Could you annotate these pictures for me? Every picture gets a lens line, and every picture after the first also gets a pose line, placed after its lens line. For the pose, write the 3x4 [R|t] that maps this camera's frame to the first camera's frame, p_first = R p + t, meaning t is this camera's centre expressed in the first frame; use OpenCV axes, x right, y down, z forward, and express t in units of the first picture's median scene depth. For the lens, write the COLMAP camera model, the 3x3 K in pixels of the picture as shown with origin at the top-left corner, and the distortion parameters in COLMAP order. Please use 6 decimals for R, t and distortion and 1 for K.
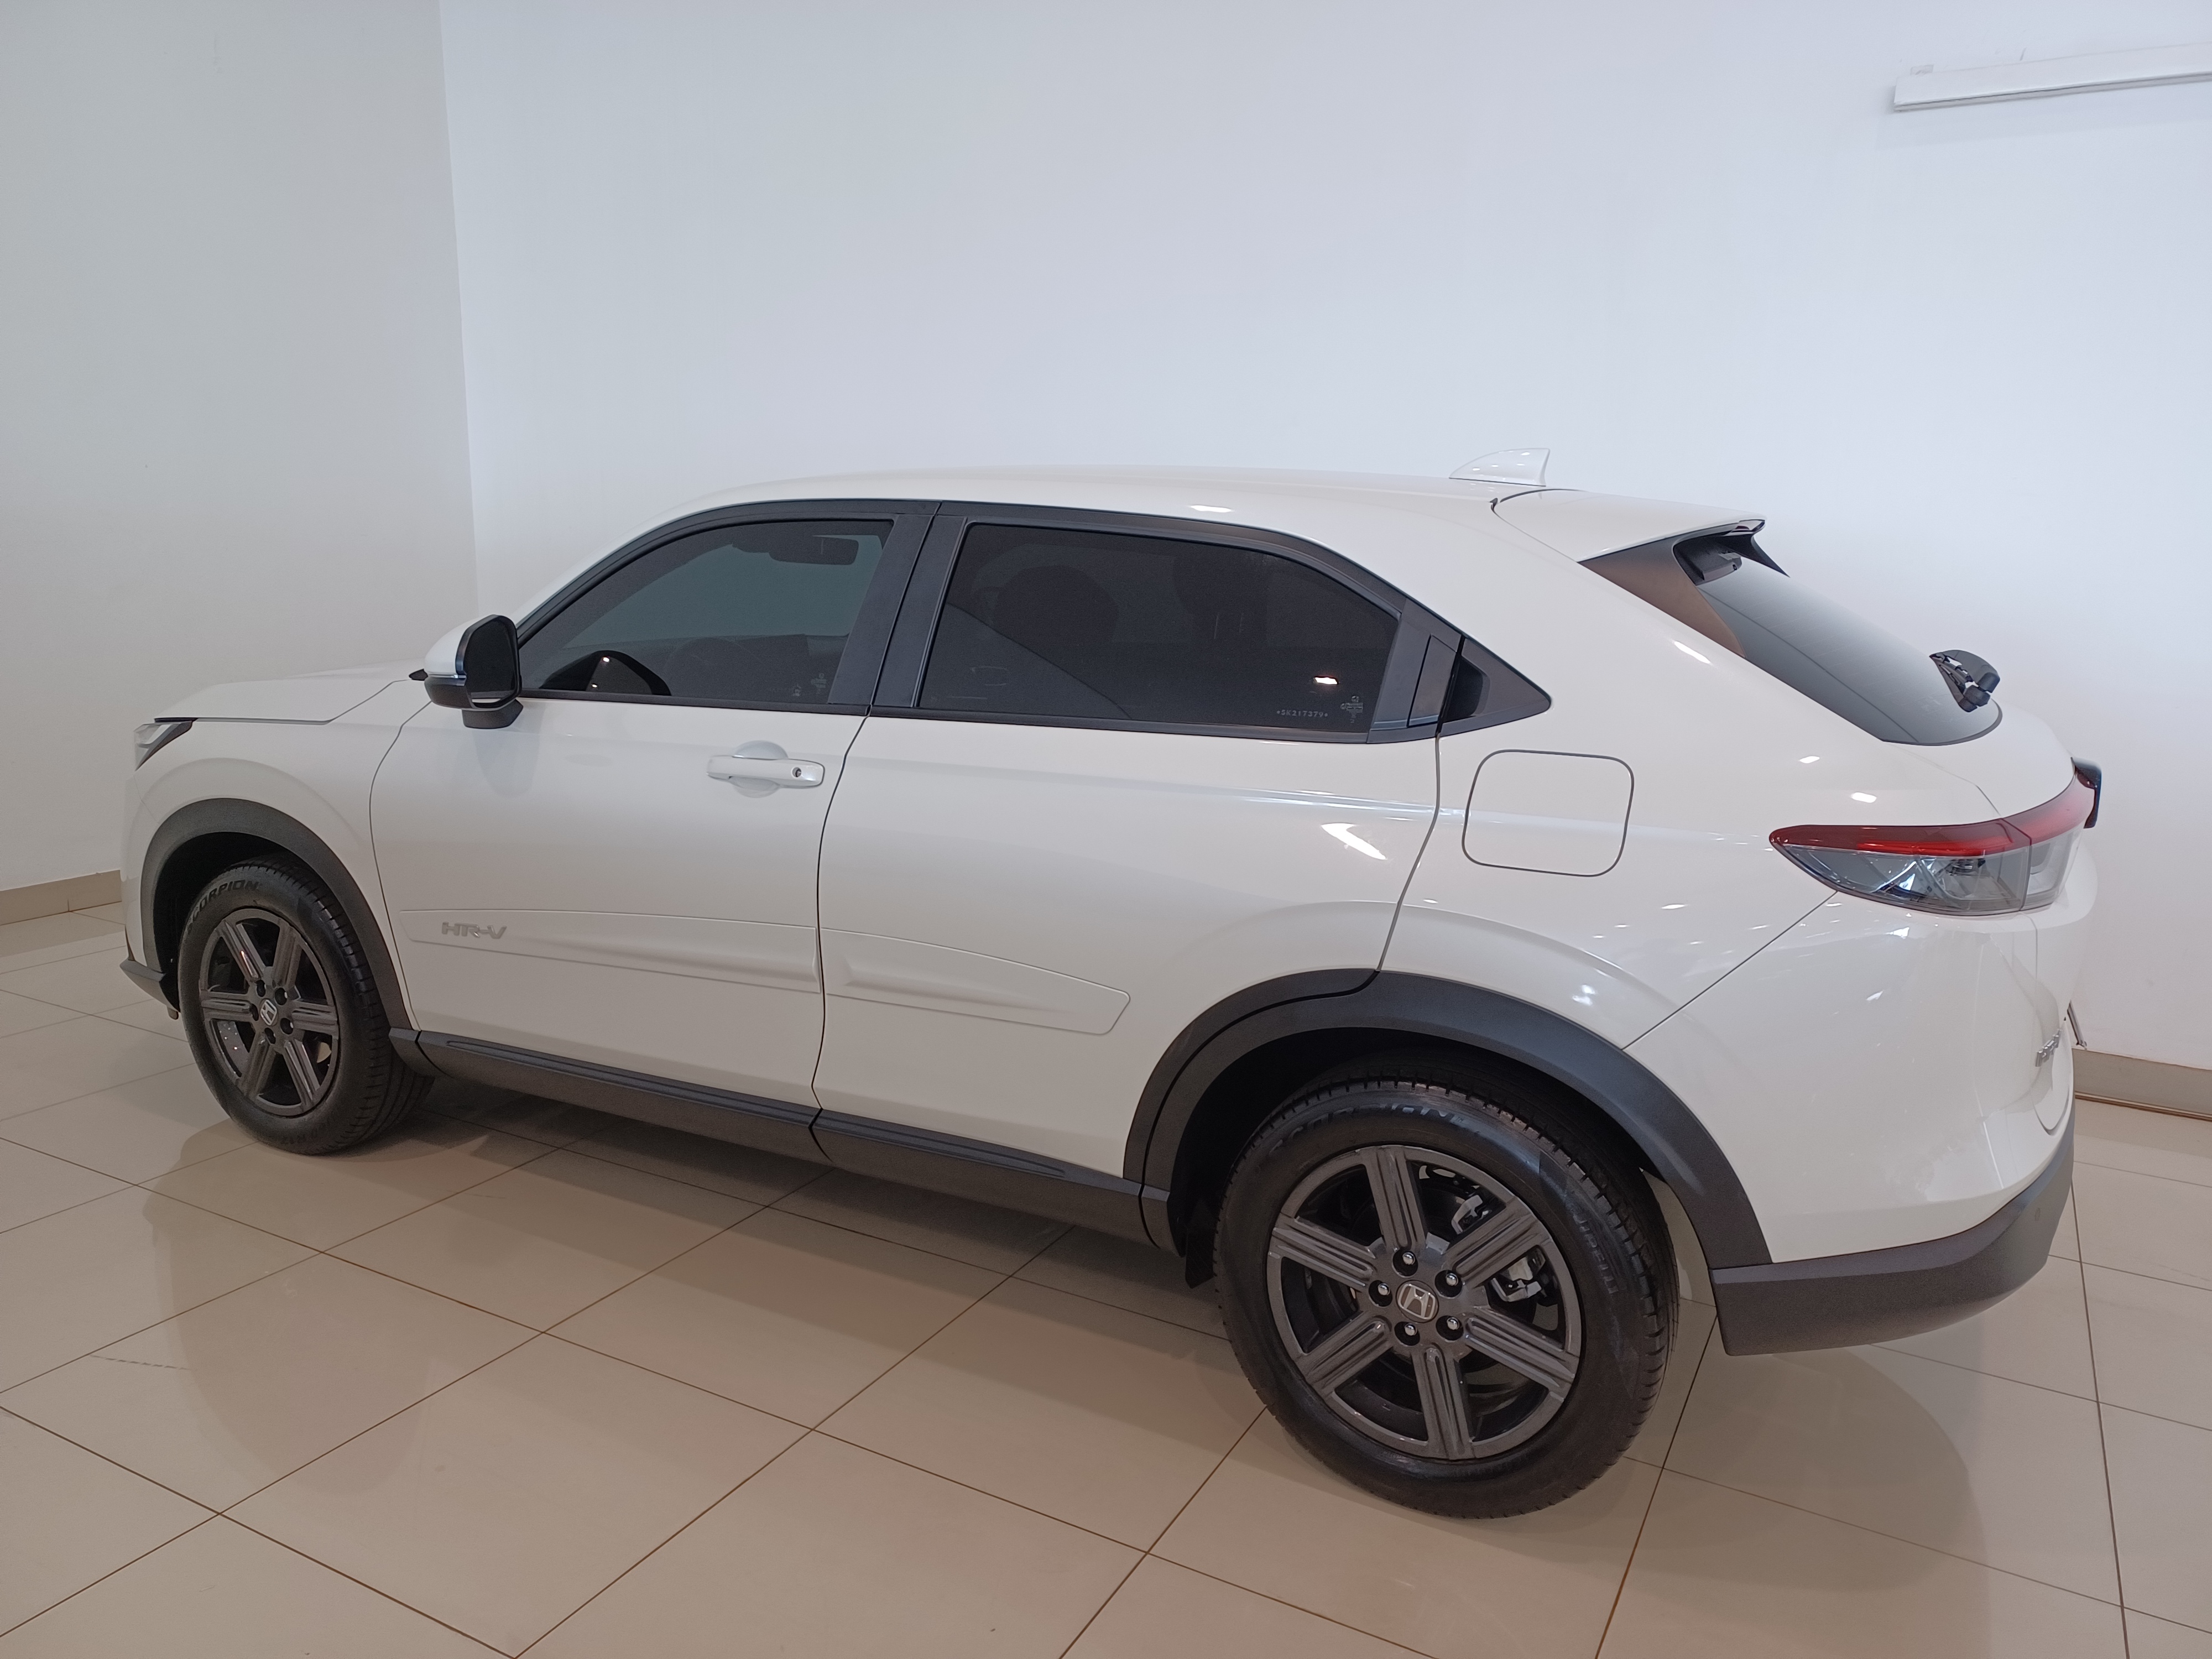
lens RADIAL K [[1586.4, 0, 1106.0], [0, 1586.4, 829.5], [0, 0, 1]] dist [-0.000262, -0.001293]
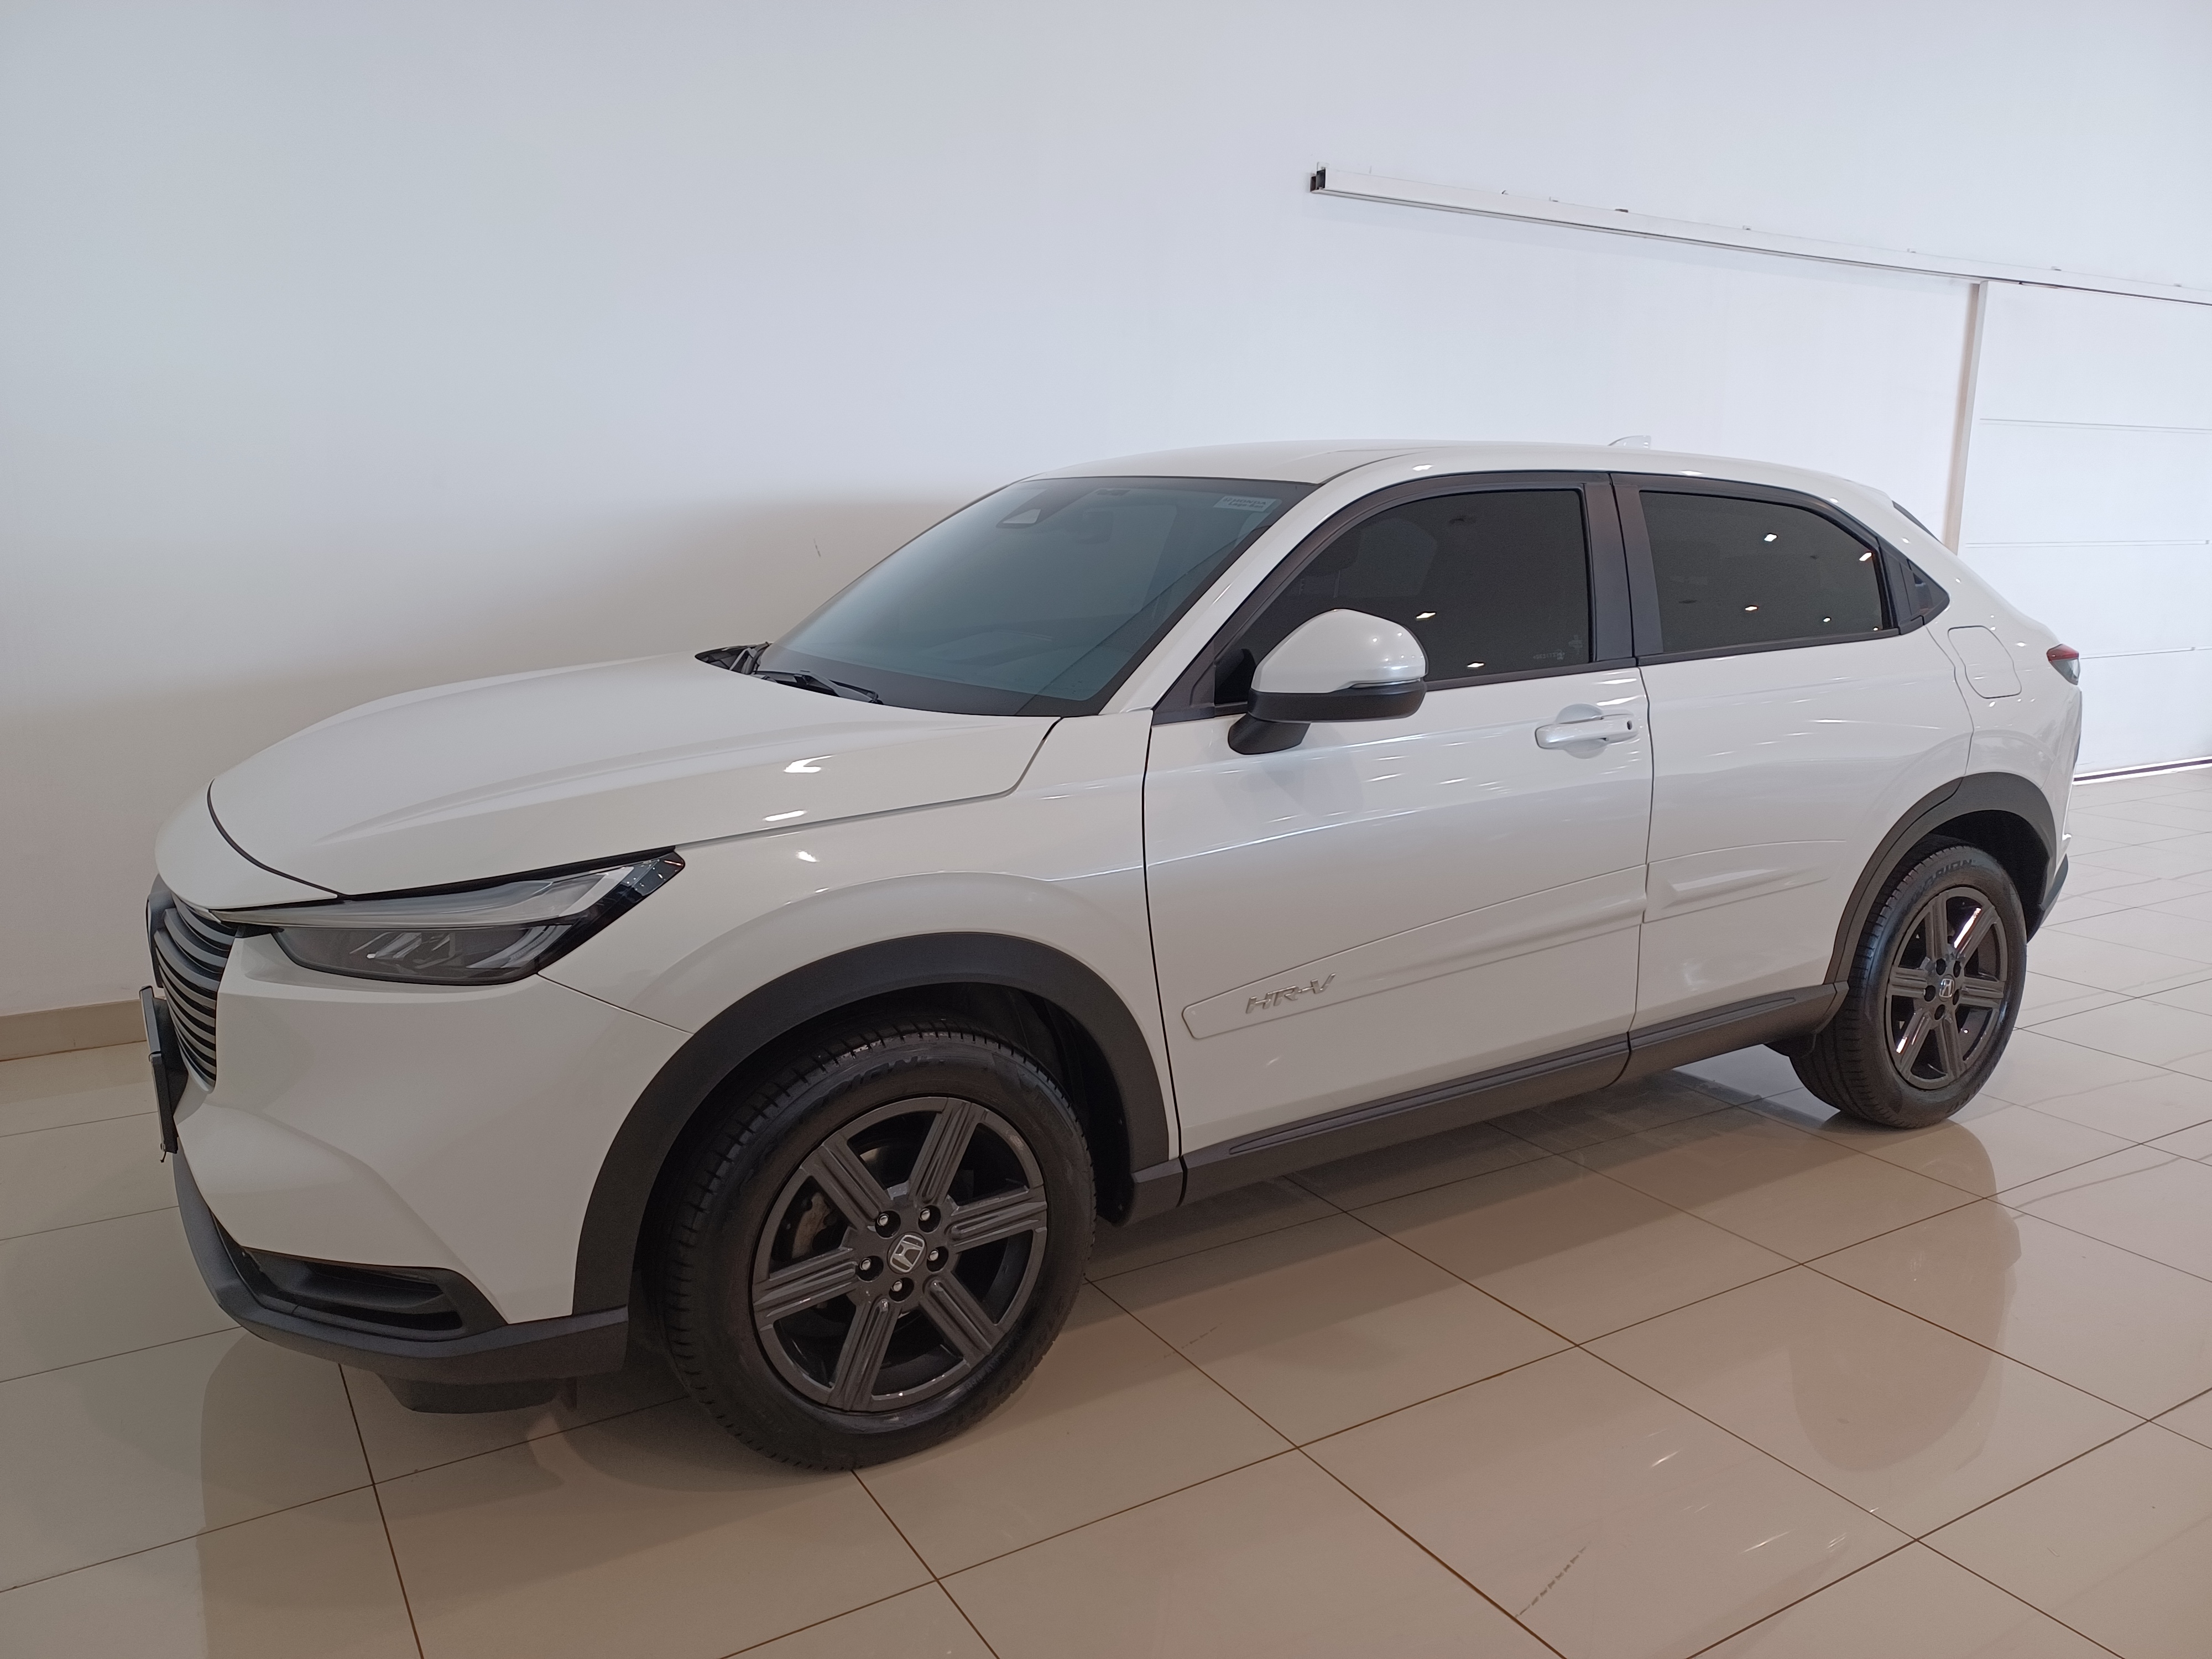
lens RADIAL K [[1669.1, 0, 1106.0], [0, 1669.1, 829.5], [0, 0, 1]] dist [0.037021, -0.000361]
pose [[0.507895, -0.181361, 0.842111, -1.173739], [0.179928, 0.978358, 0.102185, -0.127374], [-0.842418, 0.099620, 0.529535, 0.615803]]
